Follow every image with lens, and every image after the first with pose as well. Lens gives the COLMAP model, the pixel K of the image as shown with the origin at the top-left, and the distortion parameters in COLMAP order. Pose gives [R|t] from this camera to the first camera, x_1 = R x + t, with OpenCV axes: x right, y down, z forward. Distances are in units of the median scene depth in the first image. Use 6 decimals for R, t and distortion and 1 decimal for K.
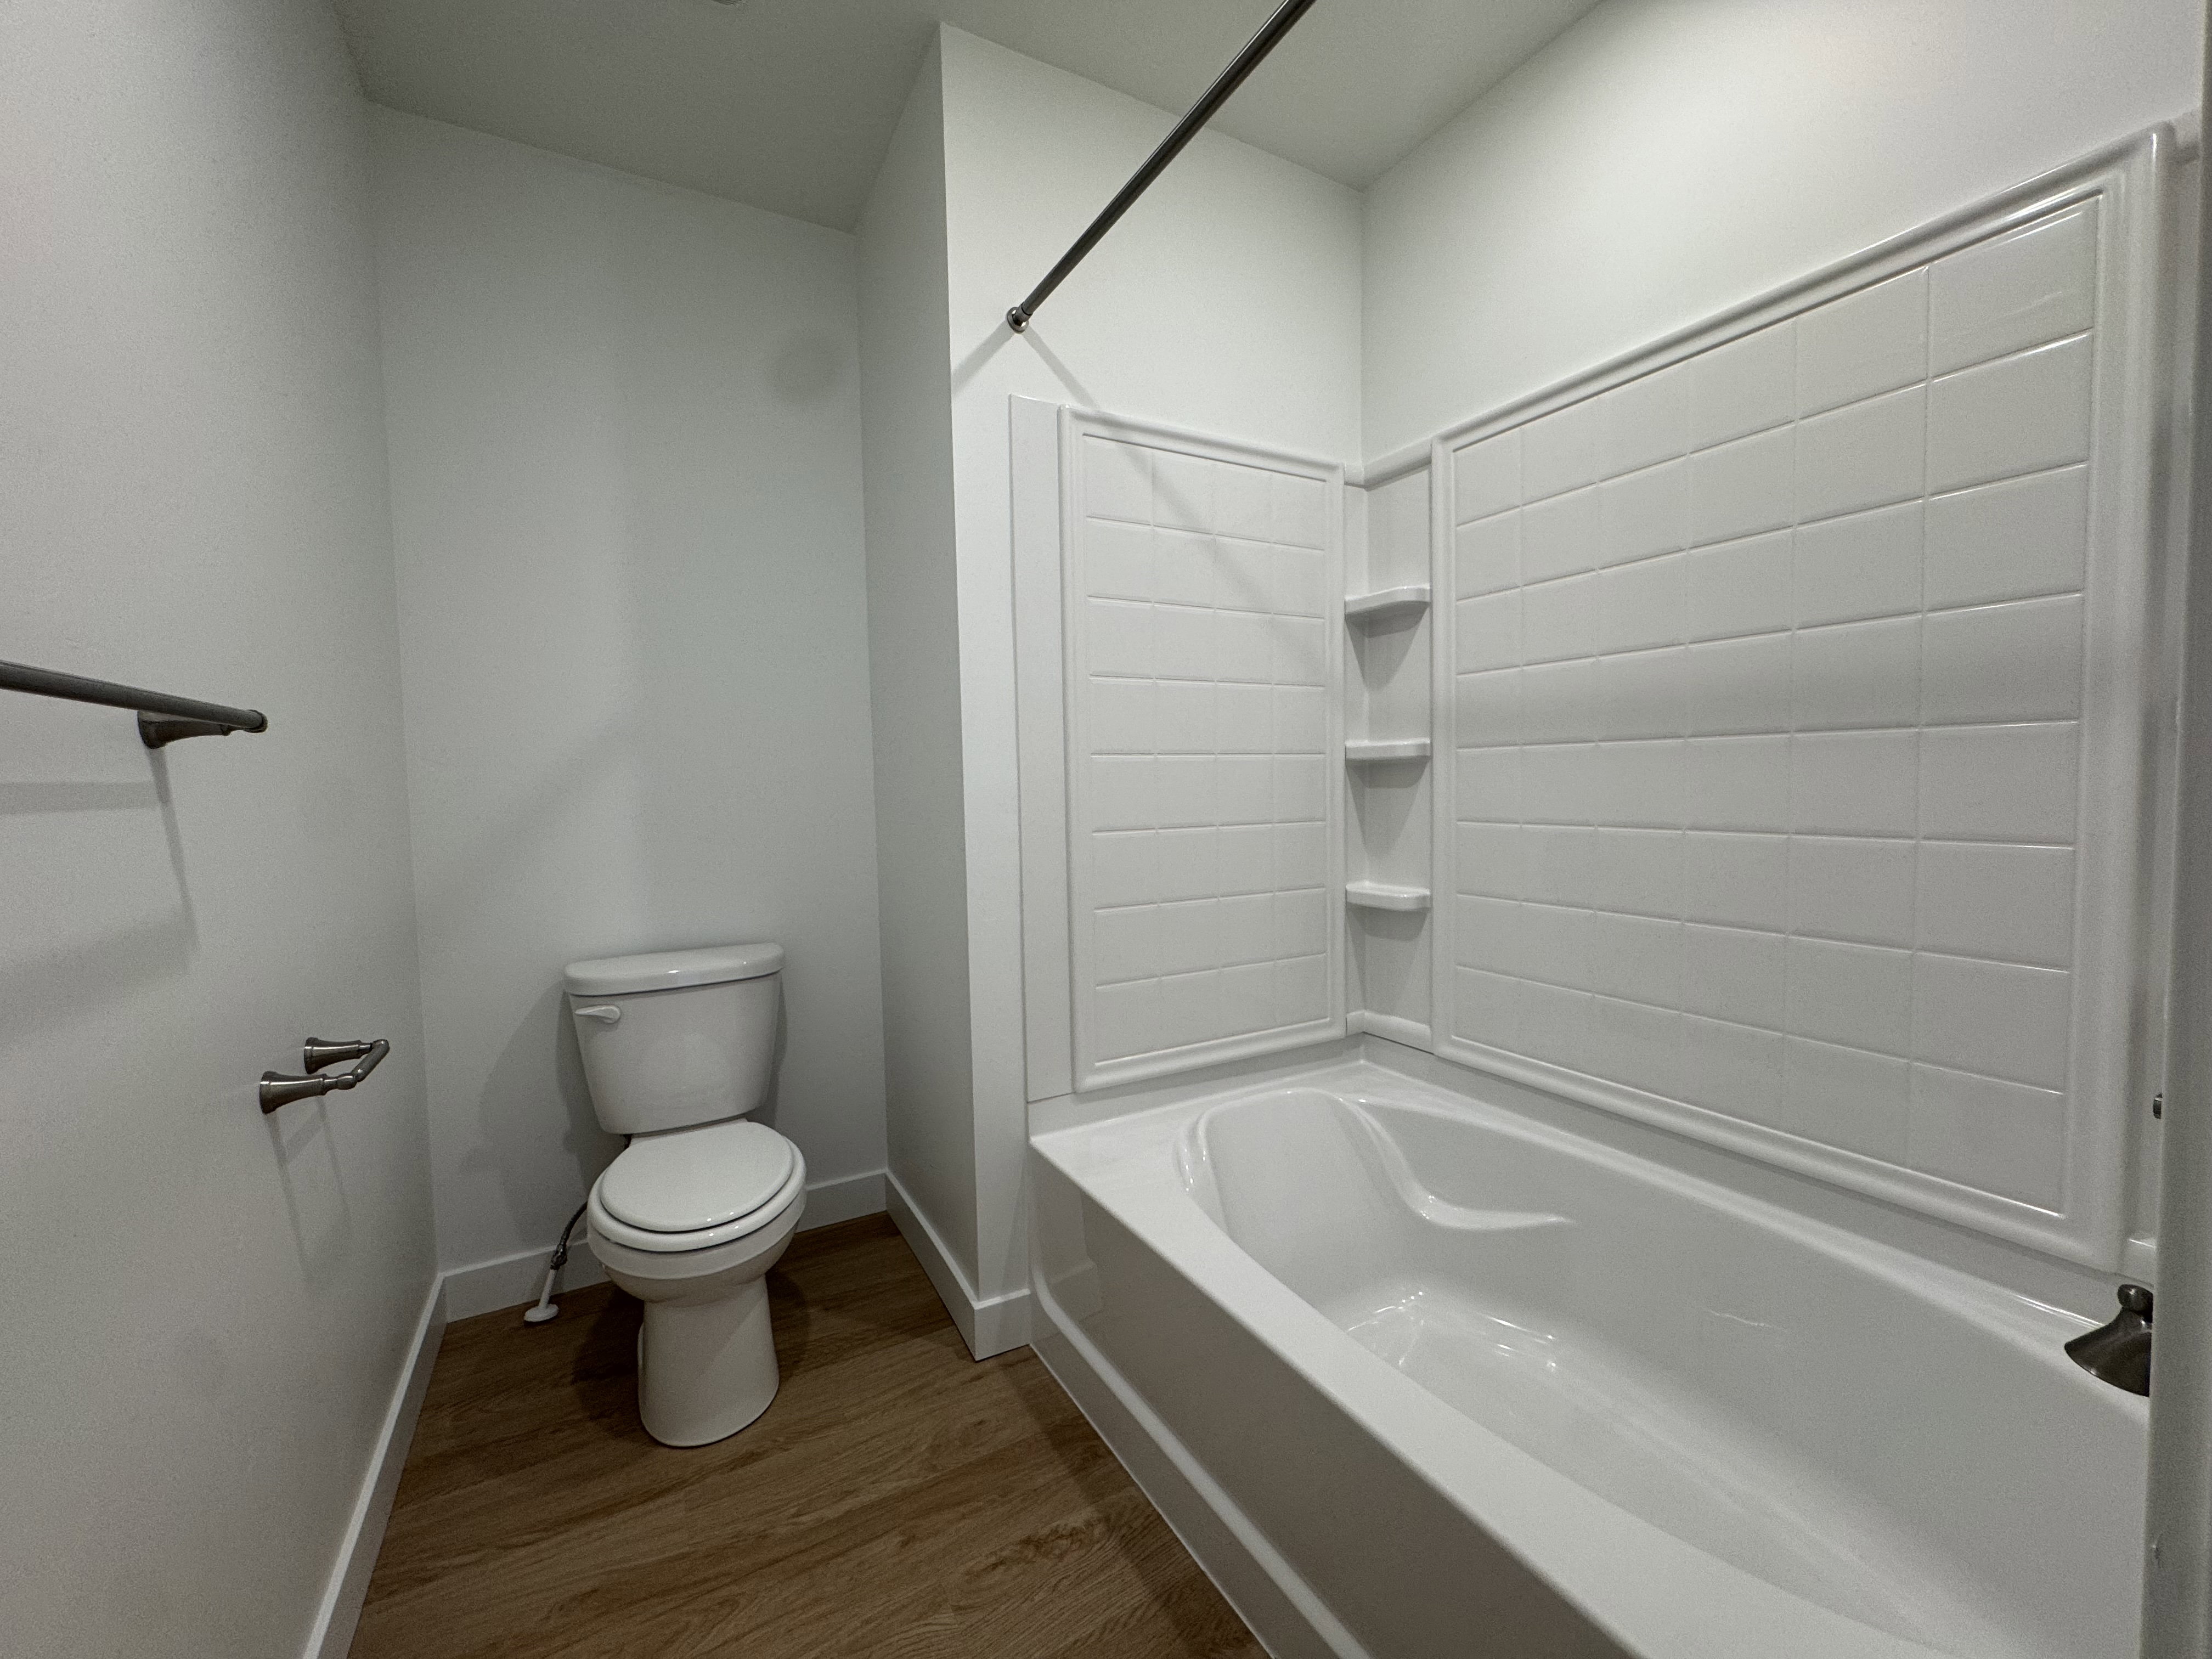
lens RADIAL K [[888.1, 0, 1109.9], [0, 888.1, 842.7], [0, 0, 1]] dist [-0.005558, 0.000906]
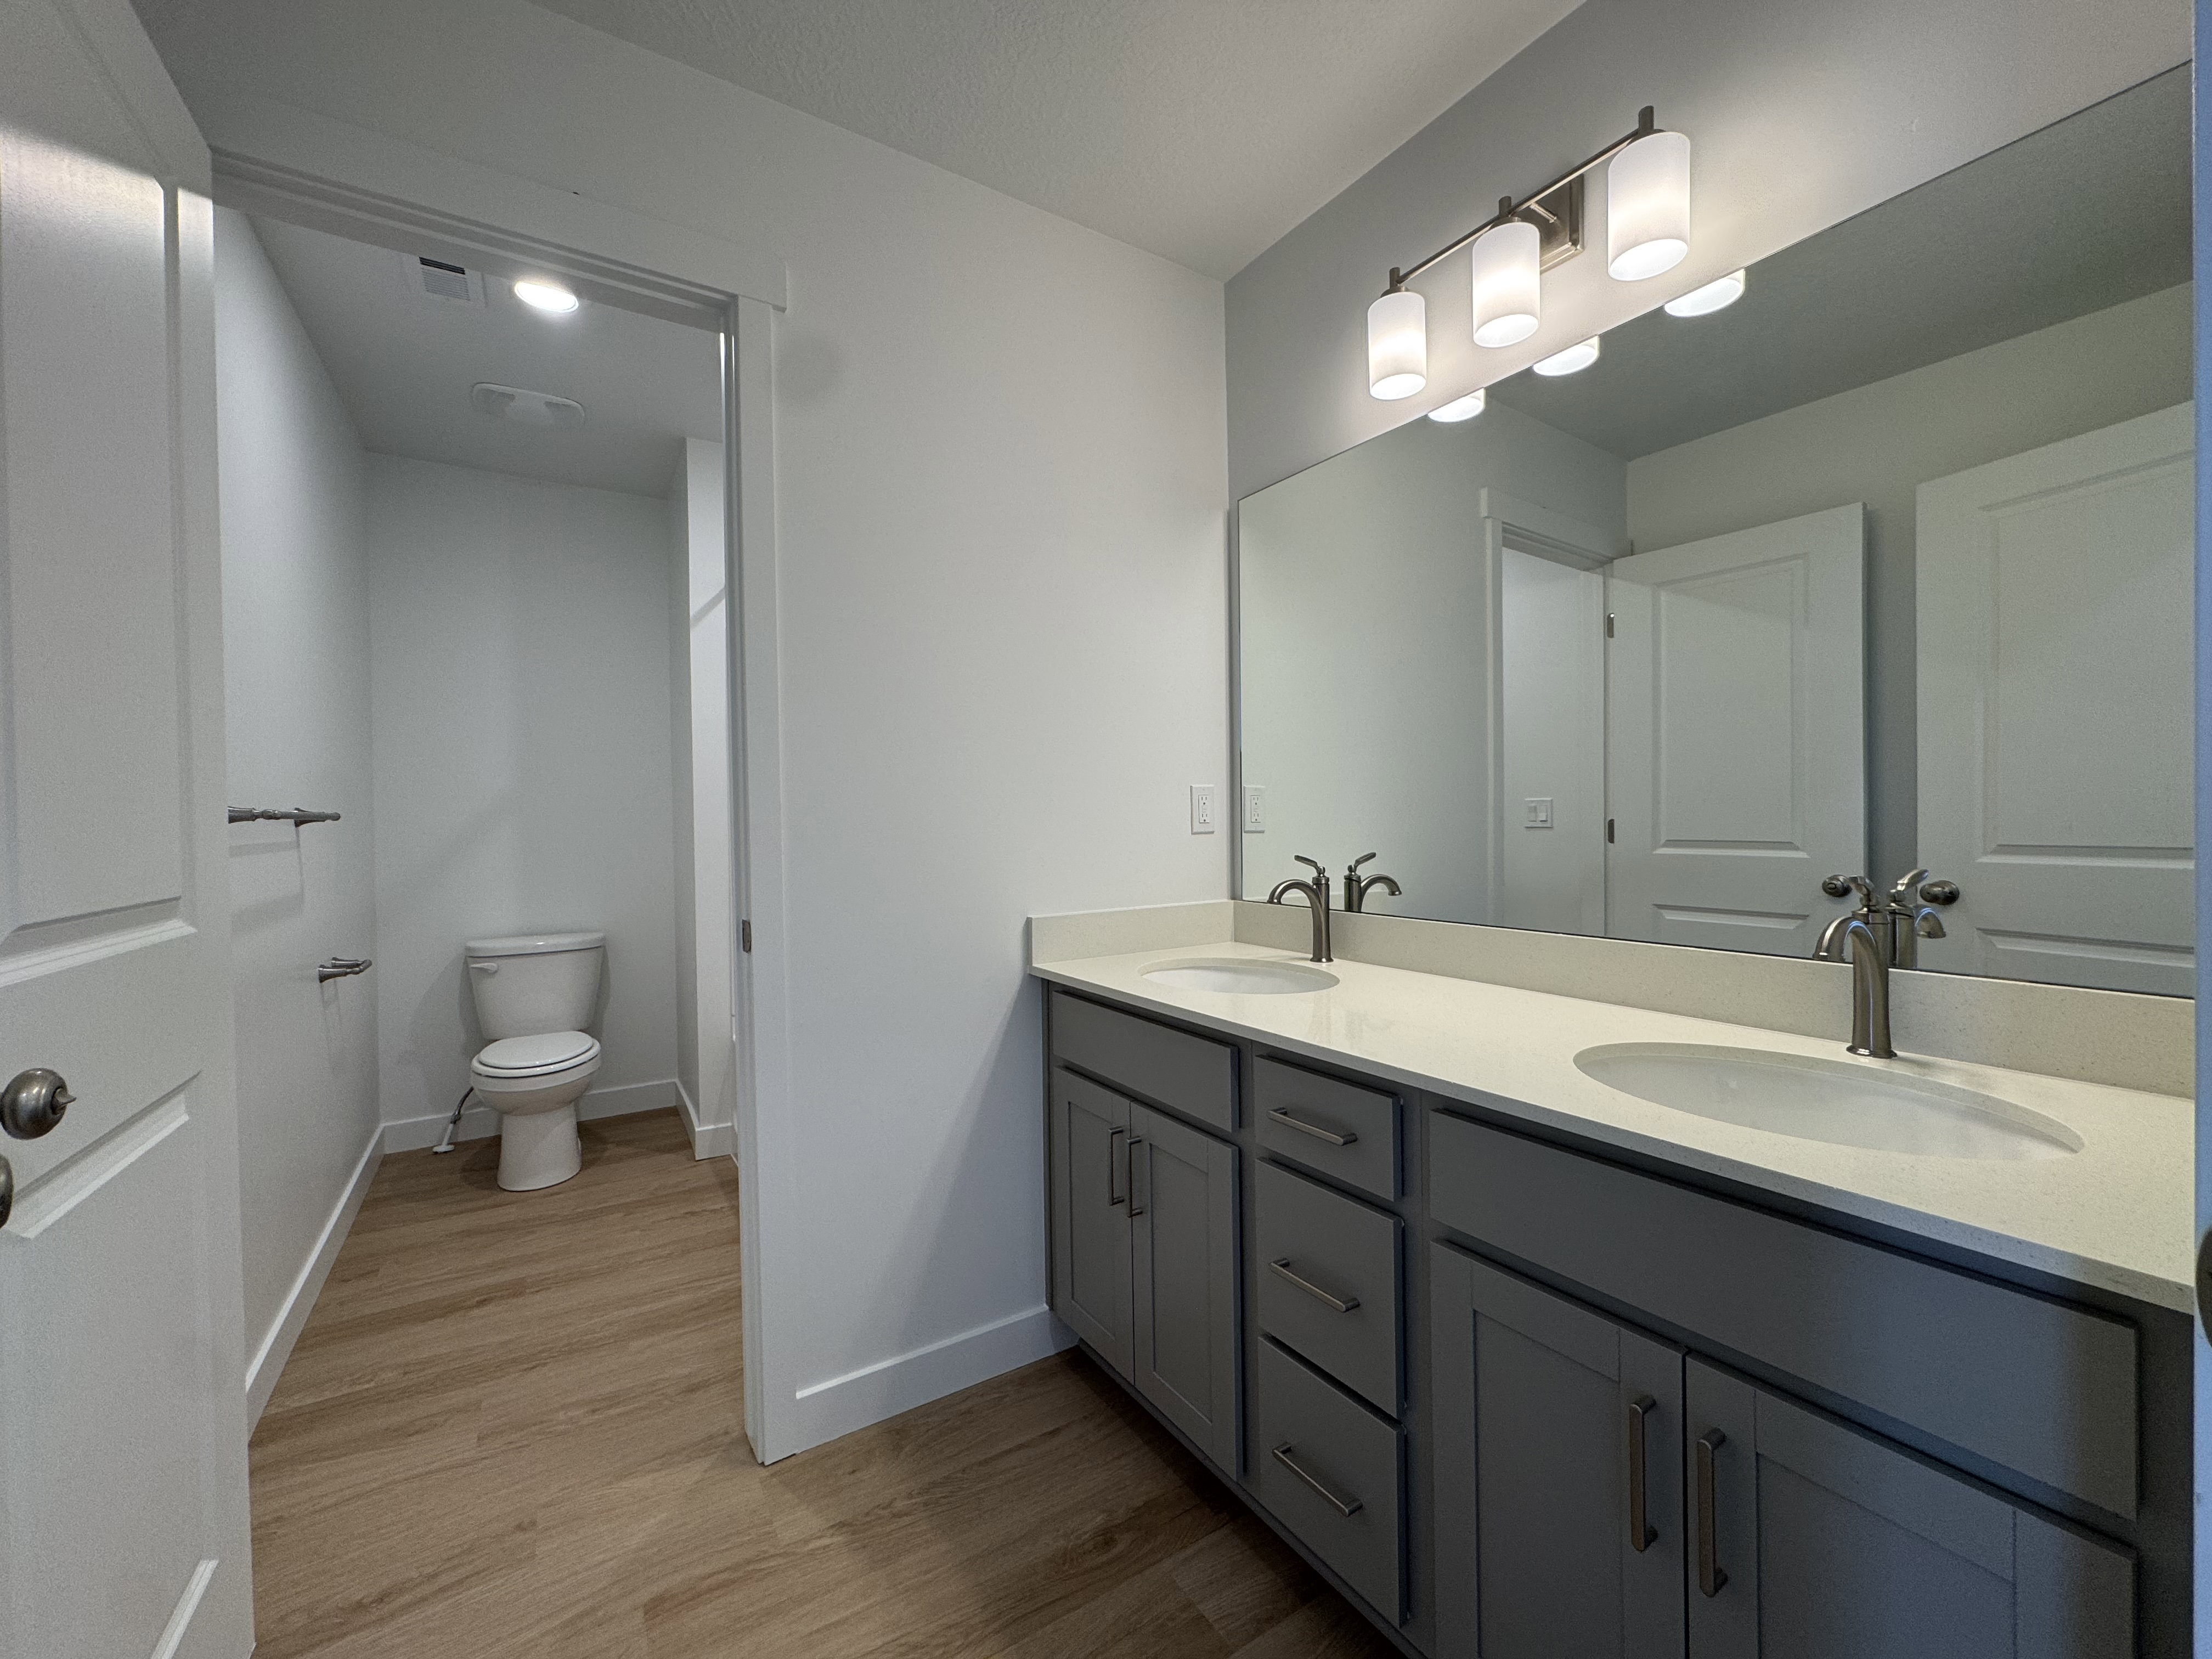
lens RADIAL K [[888.1, 0, 1112.7], [0, 888.1, 840.6], [0, 0, 1]] dist [-0.005558, 0.000906]
pose [[0.998155, 0.006890, 0.060333, 0.564919], [-0.004152, 0.998961, -0.045378, 0.019744], [-0.060583, 0.045043, 0.997146, -0.844937]]
